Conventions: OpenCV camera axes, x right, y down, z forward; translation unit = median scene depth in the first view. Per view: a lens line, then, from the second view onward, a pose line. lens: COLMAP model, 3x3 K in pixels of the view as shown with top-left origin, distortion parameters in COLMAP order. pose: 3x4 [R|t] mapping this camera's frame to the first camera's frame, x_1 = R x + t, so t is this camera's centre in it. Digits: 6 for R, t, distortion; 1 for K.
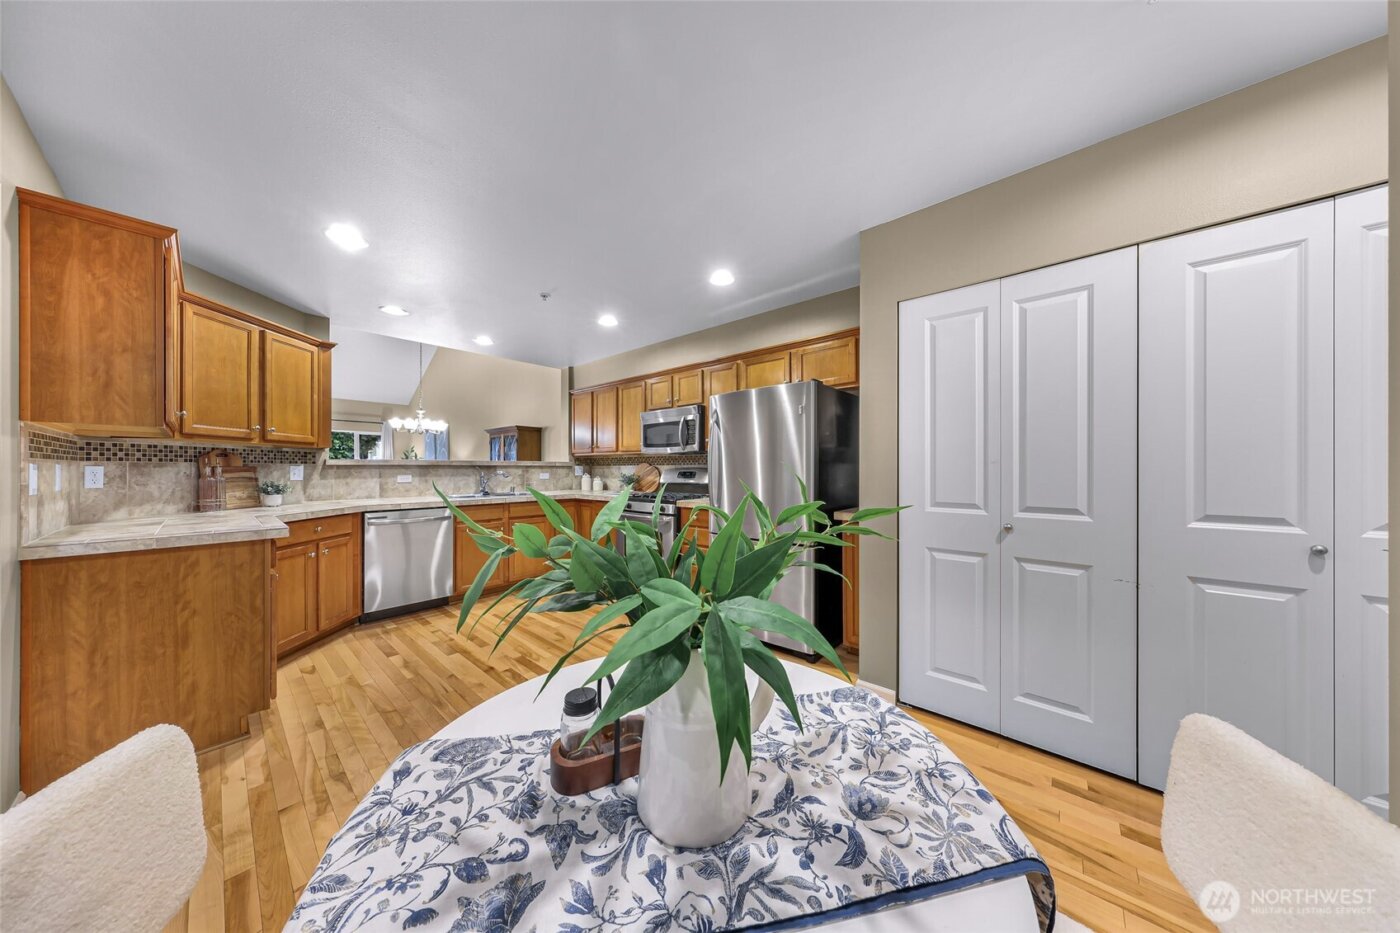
lens RADIAL K [[436.6, 0, 696.5], [0, 436.6, 468.9], [0, 0, 1]] dist [-0.000402, -0.000044]
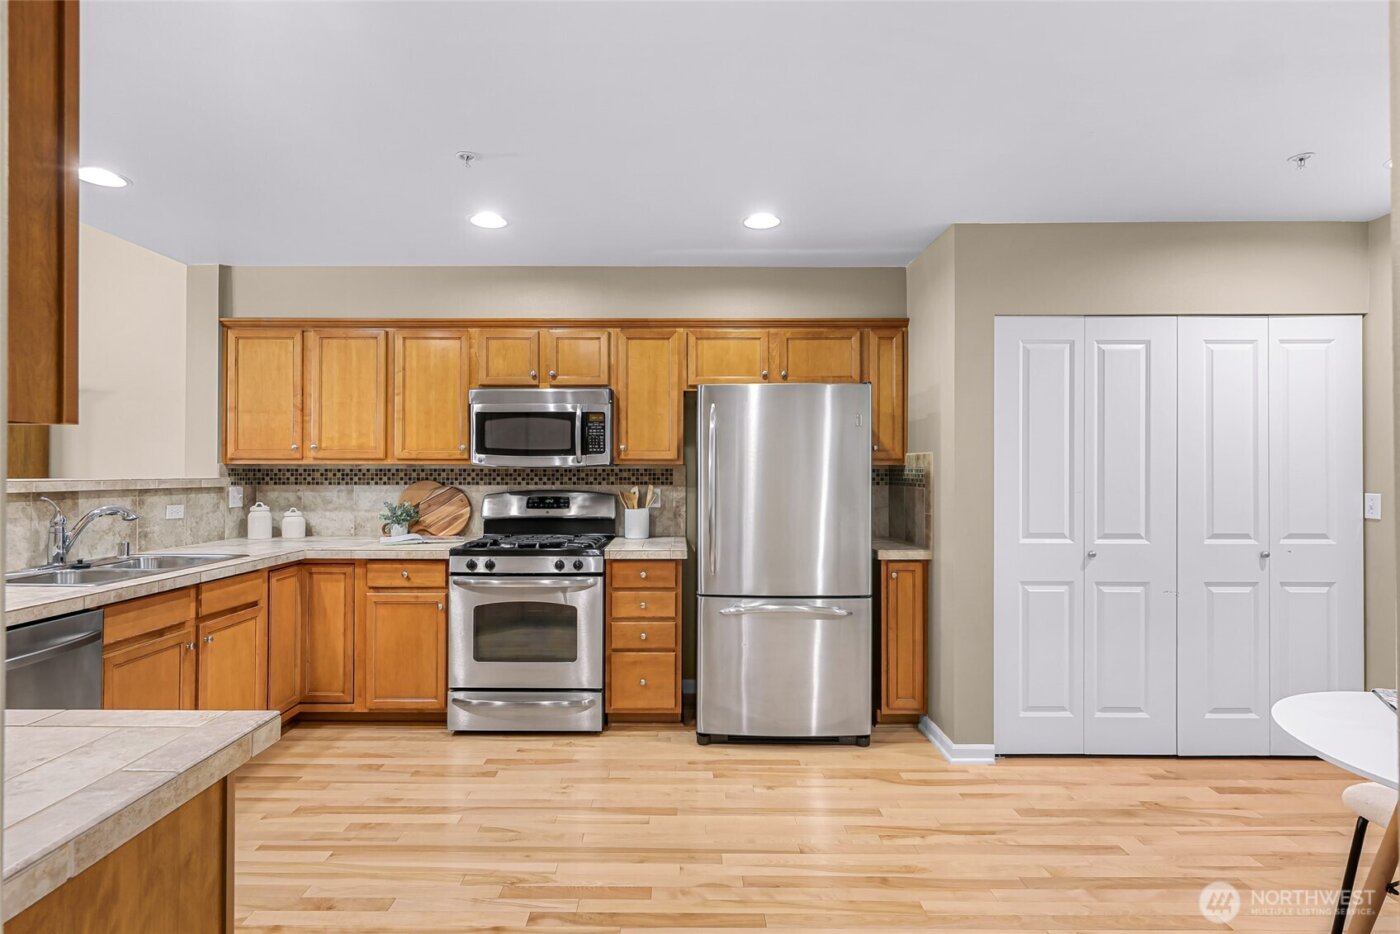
lens RADIAL K [[699.5, 0, 700.0], [0, 699.5, 467.0], [0, 0, 1]] dist [0.001671, 0.000441]
pose [[0.742566, 0.006564, 0.669741, -1.006875], [-0.002045, 0.999970, -0.007533, -0.055394], [-0.669770, 0.004225, 0.742557, 0.340282]]
